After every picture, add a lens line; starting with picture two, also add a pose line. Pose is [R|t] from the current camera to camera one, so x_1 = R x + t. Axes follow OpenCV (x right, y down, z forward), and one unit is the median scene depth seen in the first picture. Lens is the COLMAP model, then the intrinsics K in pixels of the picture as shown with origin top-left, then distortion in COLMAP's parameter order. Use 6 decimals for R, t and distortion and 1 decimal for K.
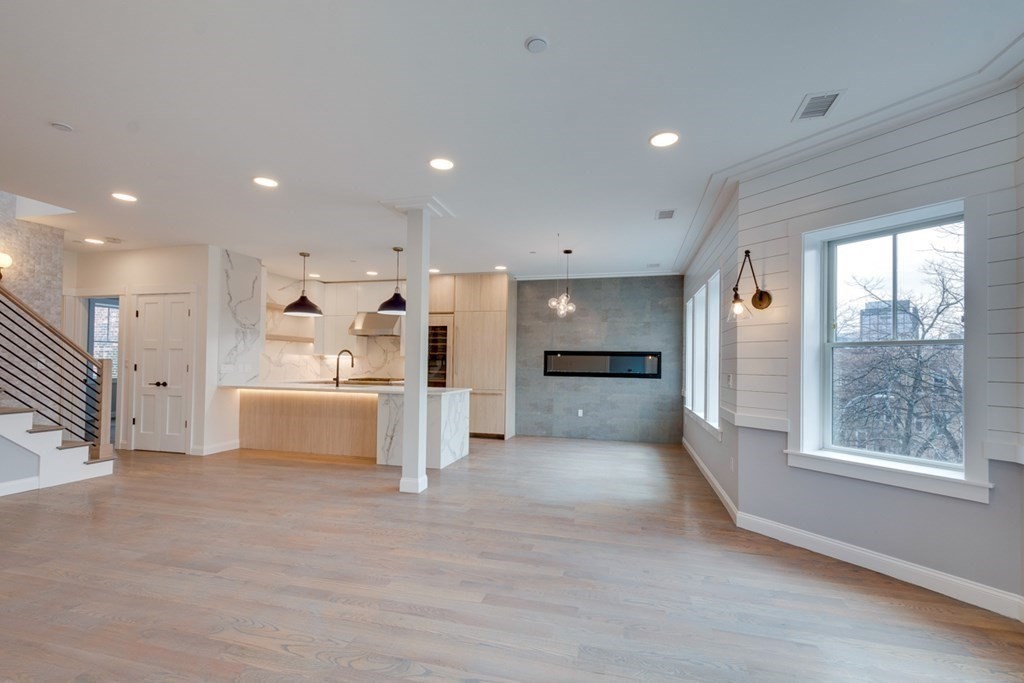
lens RADIAL K [[445.9, 0, 510.7], [0, 445.9, 354.7], [0, 0, 1]] dist [0.011383, -0.000362]
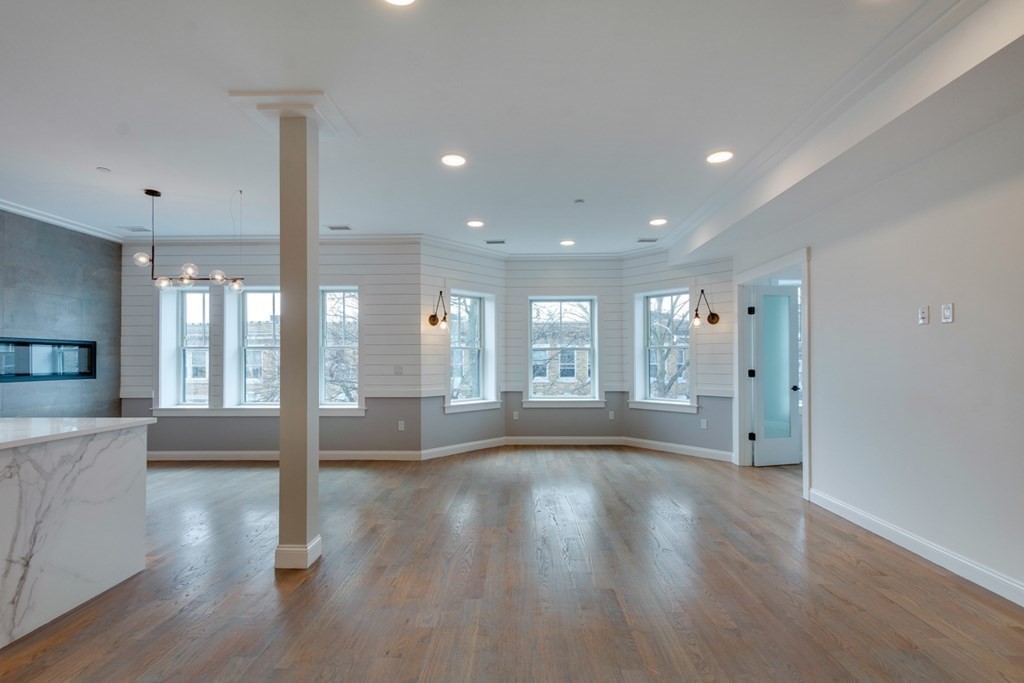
lens RADIAL K [[456.8, 0, 510.8], [0, 456.8, 355.0], [0, 0, 1]] dist [0.008367, -0.000190]
pose [[-0.230744, -0.003561, 0.973008, -0.604568], [-0.020754, 0.999784, -0.001263, 0.002677], [-0.972793, -0.020486, -0.230768, 0.567430]]
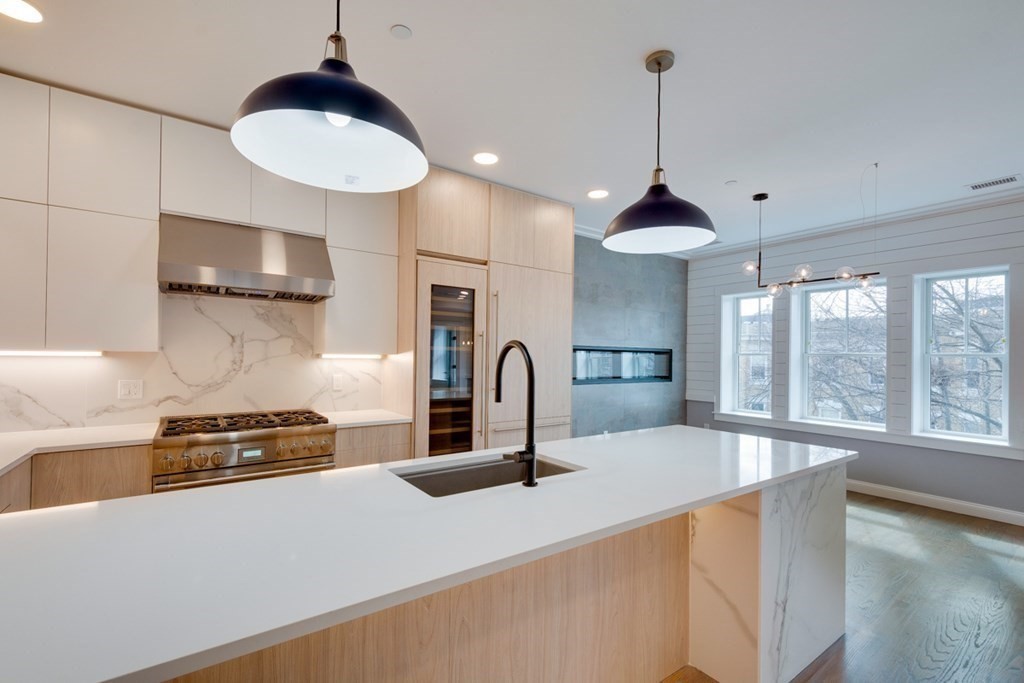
lens RADIAL K [[445.9, 0, 510.7], [0, 445.9, 354.7], [0, 0, 1]] dist [0.011383, -0.000362]
pose [[0.638103, -0.003128, 0.769945, -0.543318], [-0.019034, 0.999622, 0.019836, -0.007767], [-0.769716, -0.027313, 0.637802, 0.773030]]
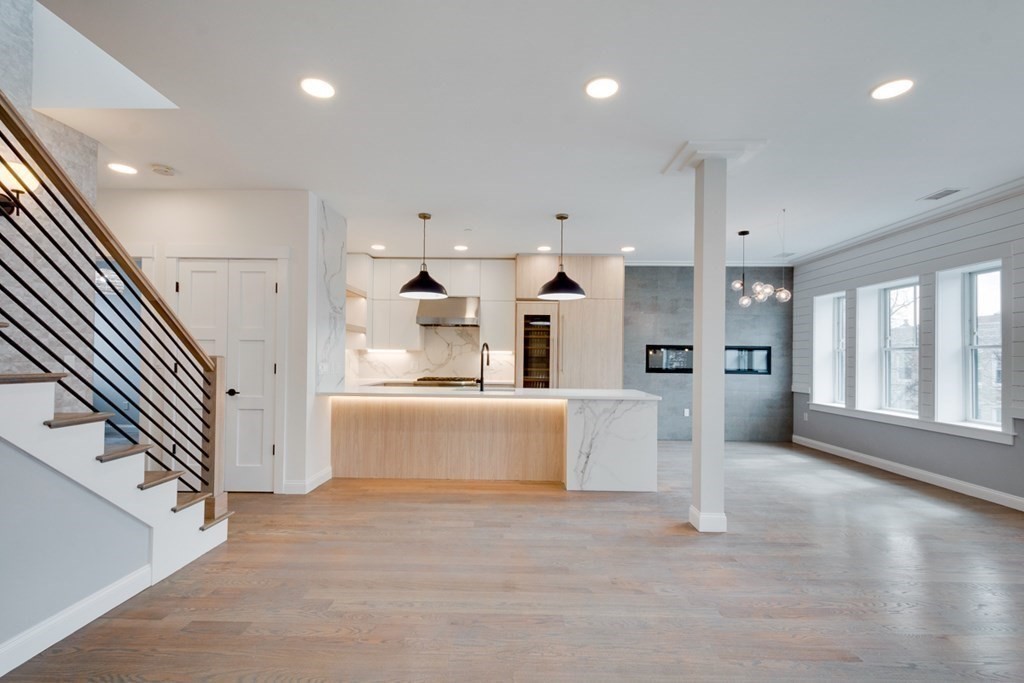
lens RADIAL K [[445.9, 0, 510.7], [0, 445.9, 354.7], [0, 0, 1]] dist [0.011383, -0.000362]
pose [[0.970857, -0.001478, 0.239657, -0.478772], [-0.002296, 0.999878, 0.015466, -0.002613], [-0.239650, -0.015566, 0.970734, 0.222785]]
